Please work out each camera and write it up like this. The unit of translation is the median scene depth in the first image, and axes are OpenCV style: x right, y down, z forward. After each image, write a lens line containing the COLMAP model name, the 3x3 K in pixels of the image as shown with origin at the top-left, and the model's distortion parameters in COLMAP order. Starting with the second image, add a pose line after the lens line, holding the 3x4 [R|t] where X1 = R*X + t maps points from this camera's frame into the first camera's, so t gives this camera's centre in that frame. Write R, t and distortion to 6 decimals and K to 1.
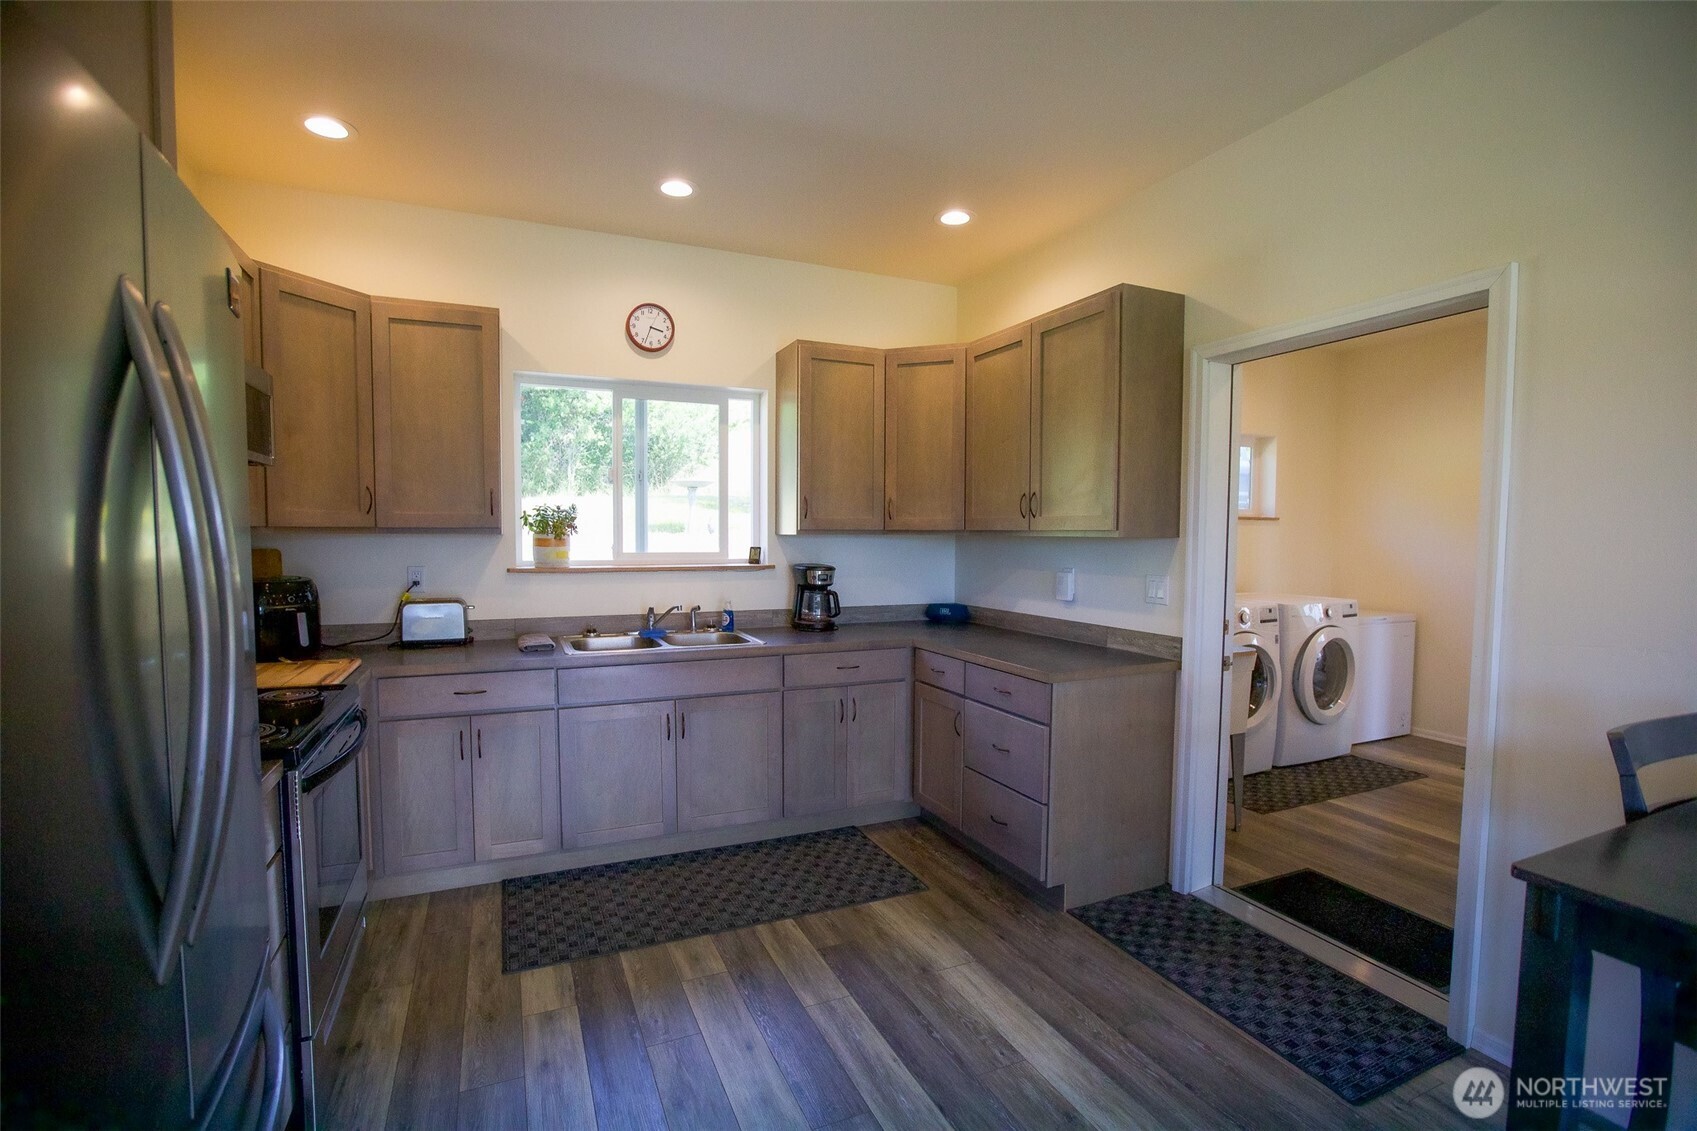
lens RADIAL K [[787.4, 0, 848.9], [0, 787.4, 573.7], [0, 0, 1]] dist [-0.040855, 0.013829]
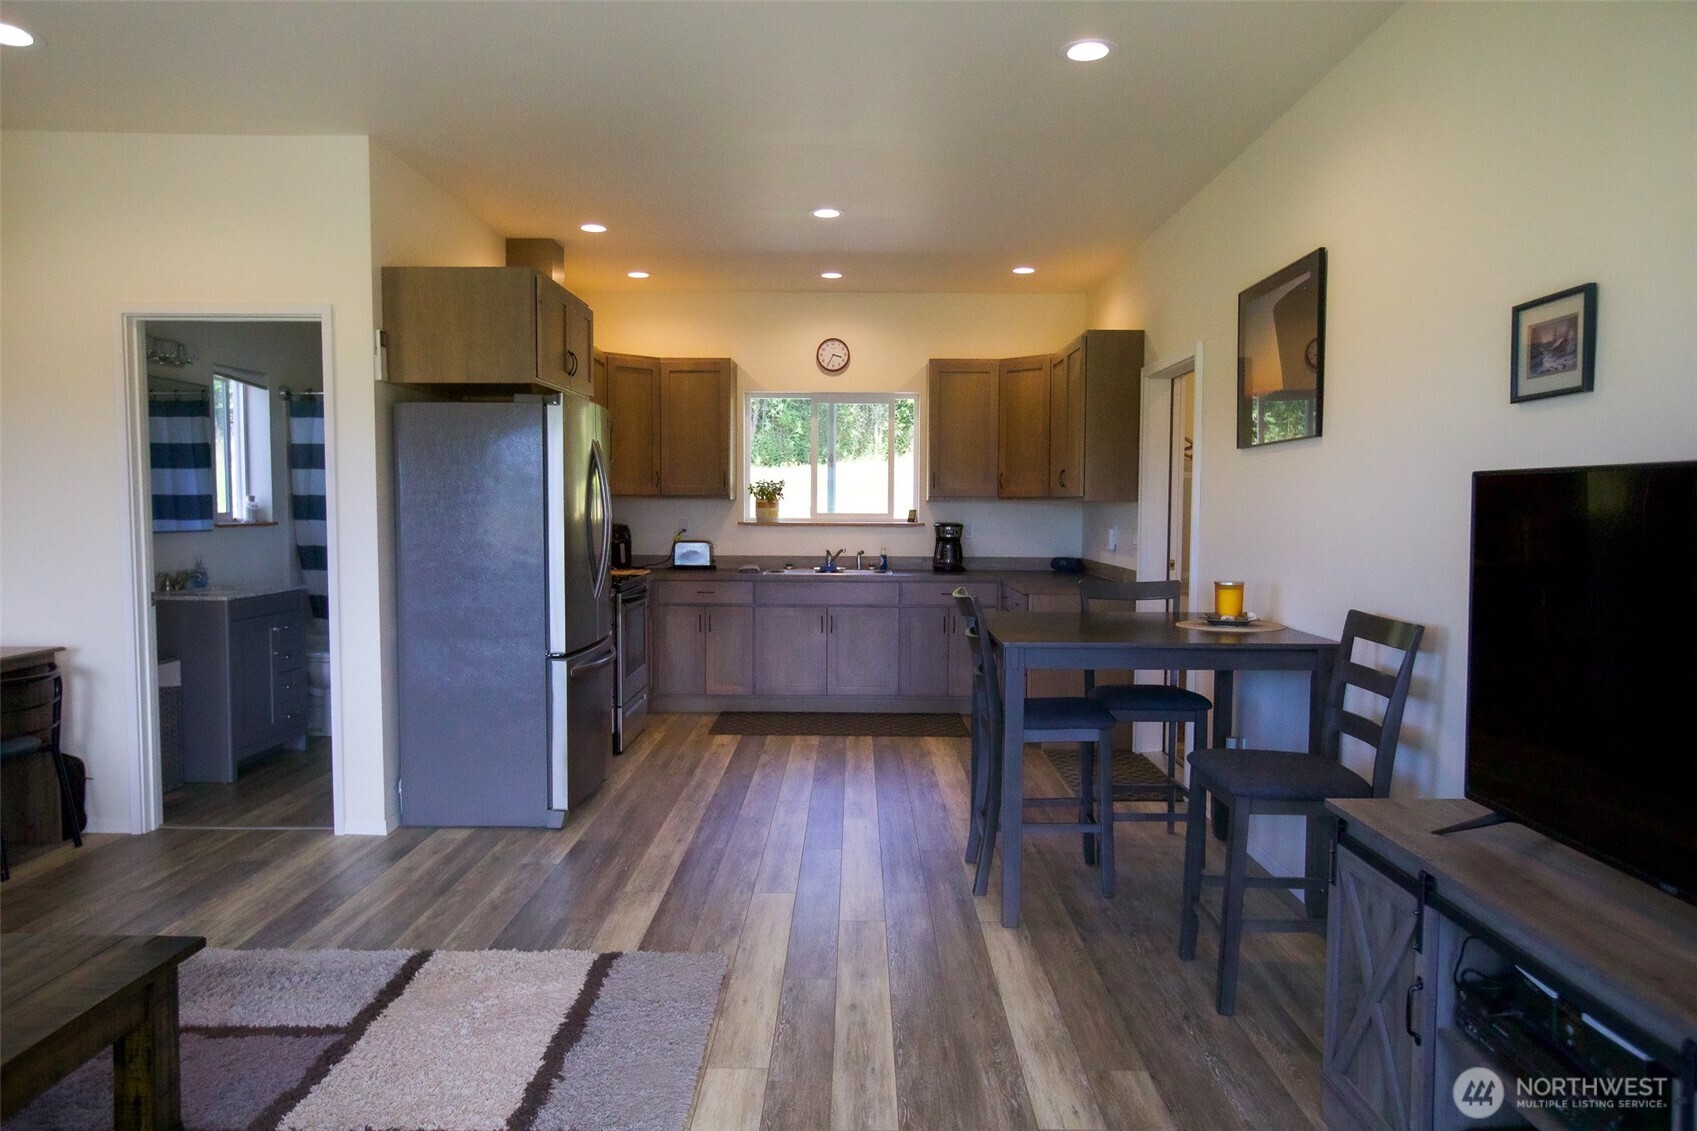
lens RADIAL K [[1162.3, 0, 853.7], [0, 1162.3, 556.3], [0, 0, 1]] dist [0.009728, 0.017120]
pose [[0.912972, 0.019673, -0.407548, 0.724822], [-0.021858, 0.999761, -0.000705, 0.059116], [0.407437, 0.009552, 0.913183, -1.019750]]
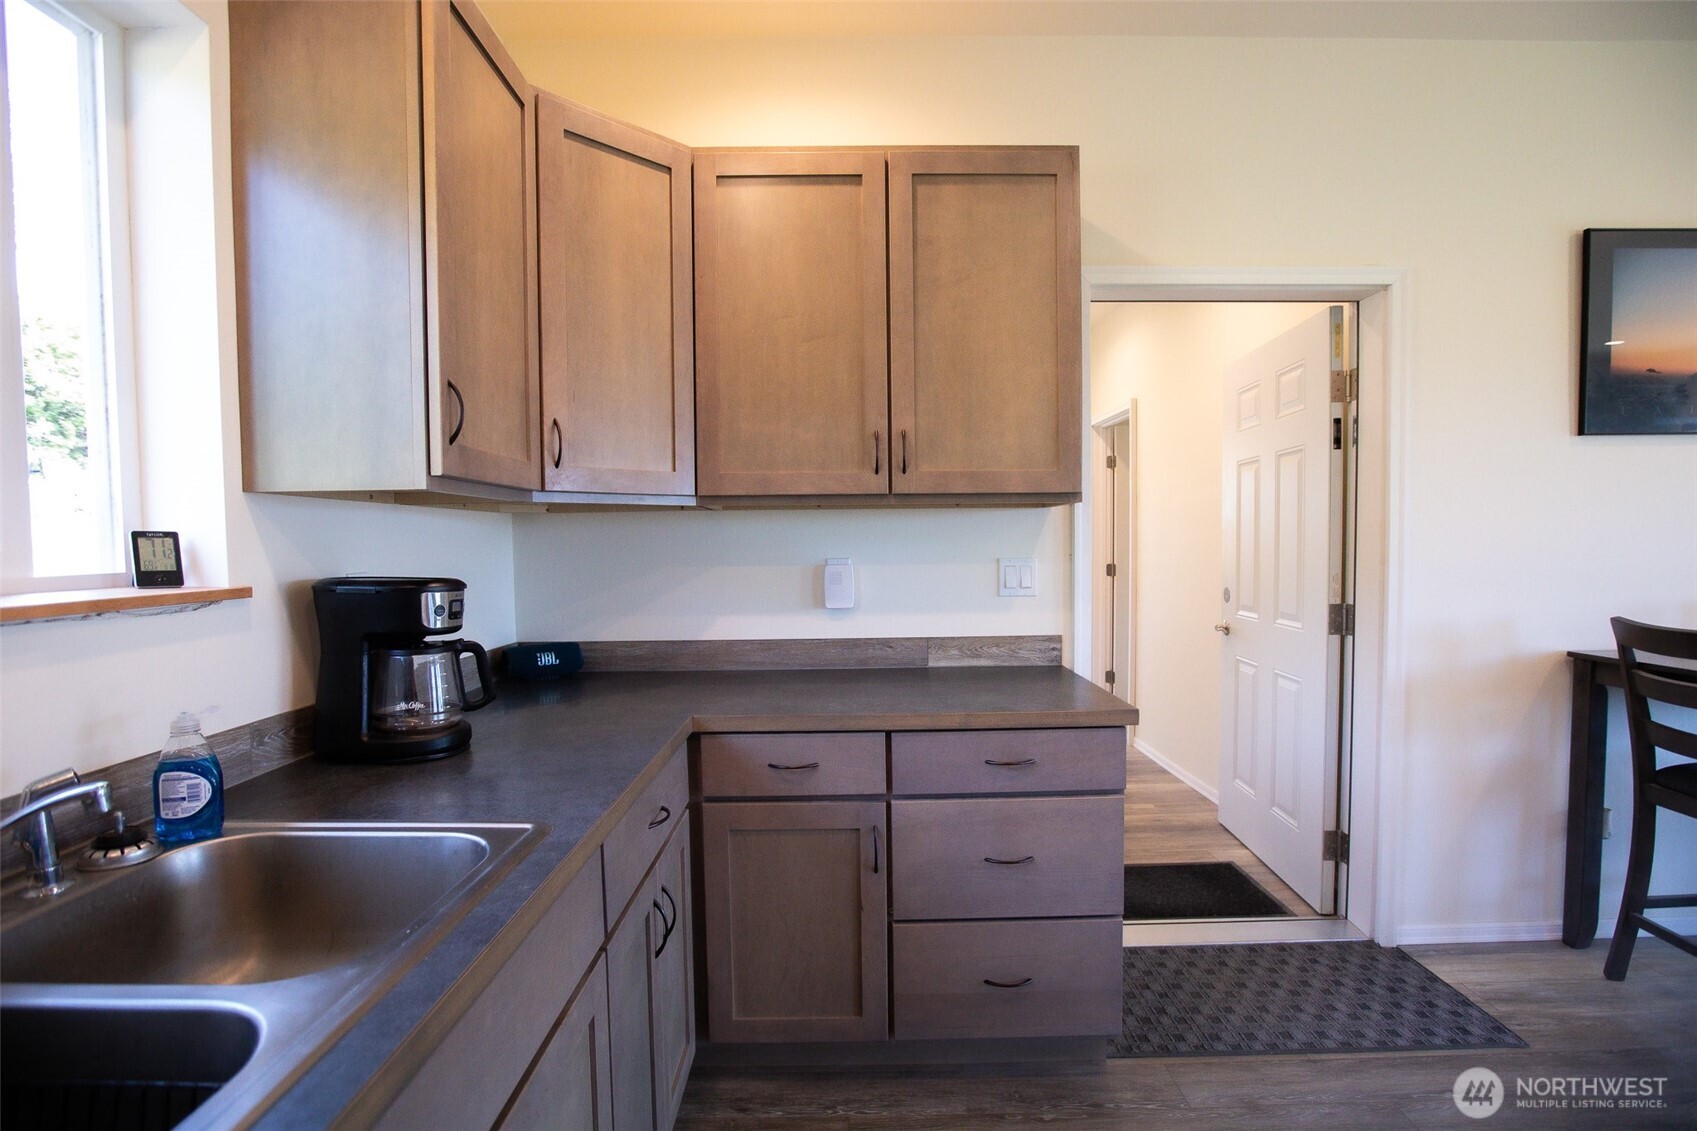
lens RADIAL K [[787.4, 0, 840.7], [0, 787.4, 580.9], [0, 0, 1]] dist [-0.040855, 0.013829]
pose [[0.402023, -0.052099, 0.914146, -0.343917], [0.062915, 0.997592, 0.029186, -0.008658], [-0.913465, 0.045780, 0.404333, 0.790240]]
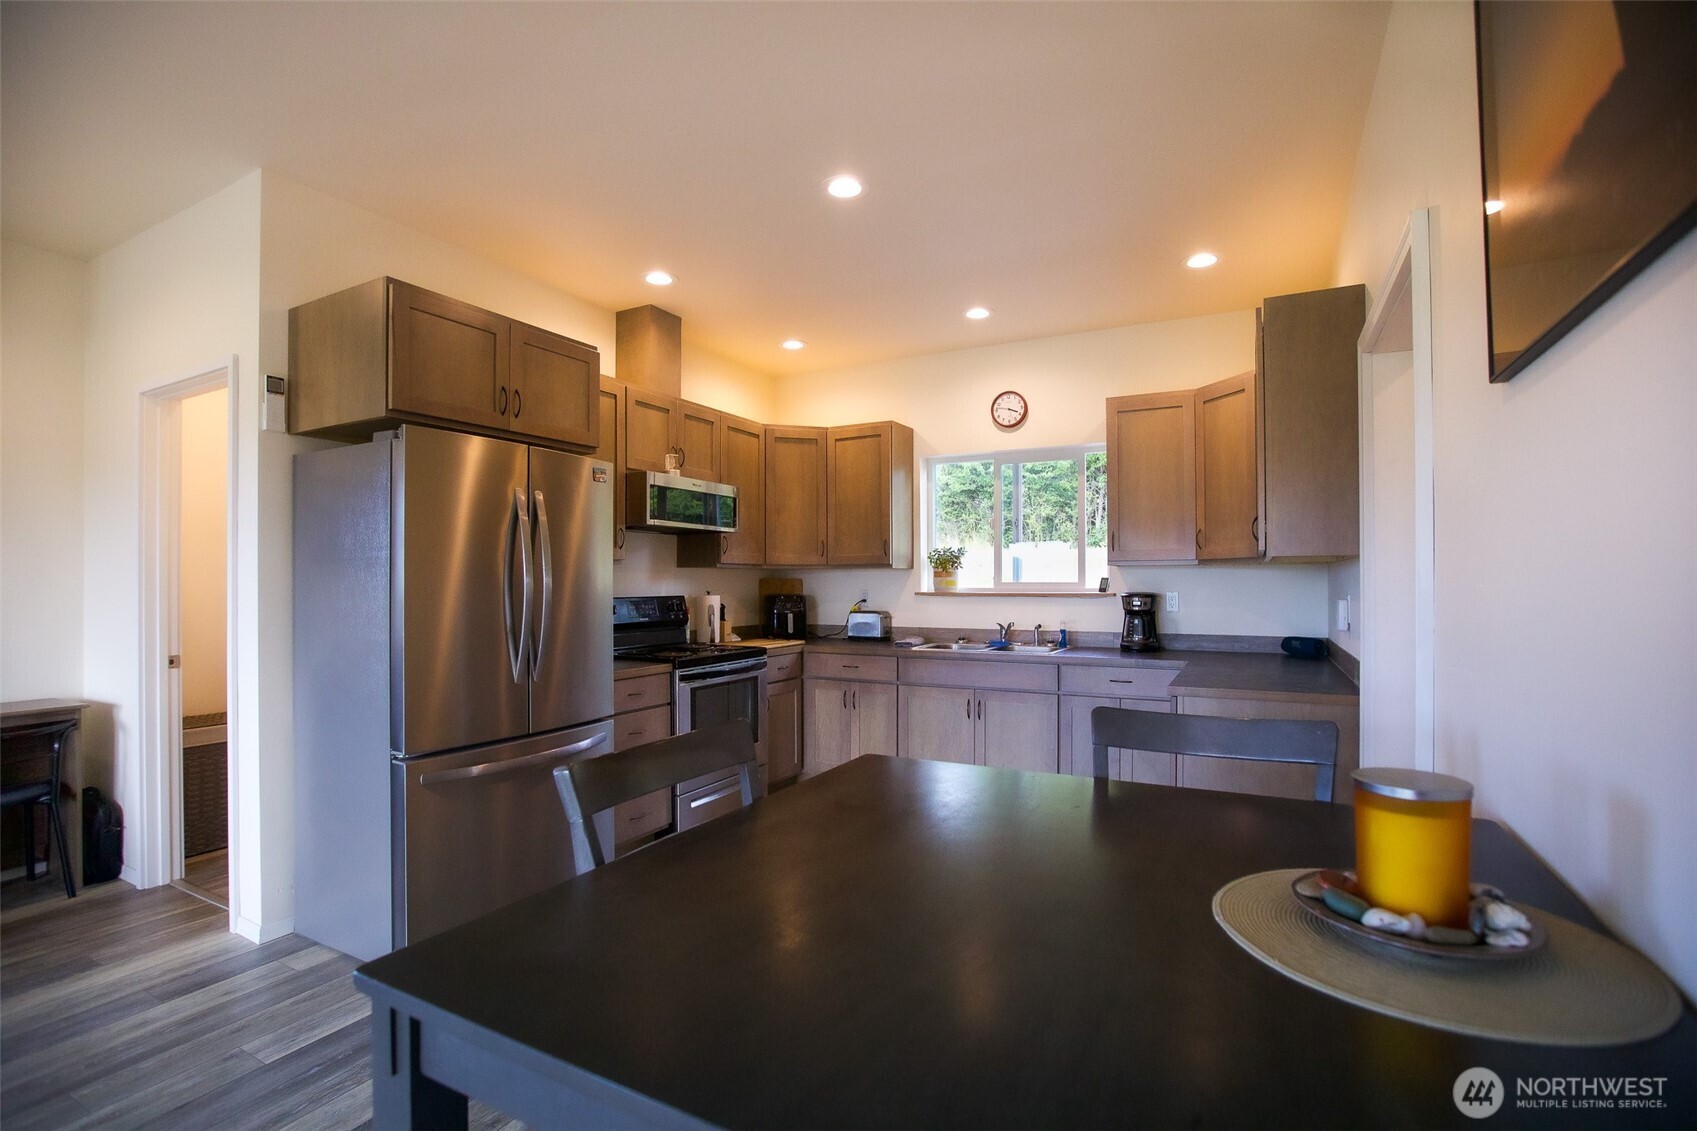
lens RADIAL K [[787.4, 0, 852.8], [0, 787.4, 572.8], [0, 0, 1]] dist [-0.040855, 0.013829]
pose [[0.618656, -0.013954, -0.785538, 0.677936], [-0.034838, 0.998372, -0.045171, 0.028749], [0.784890, 0.055312, 0.617162, 0.003128]]
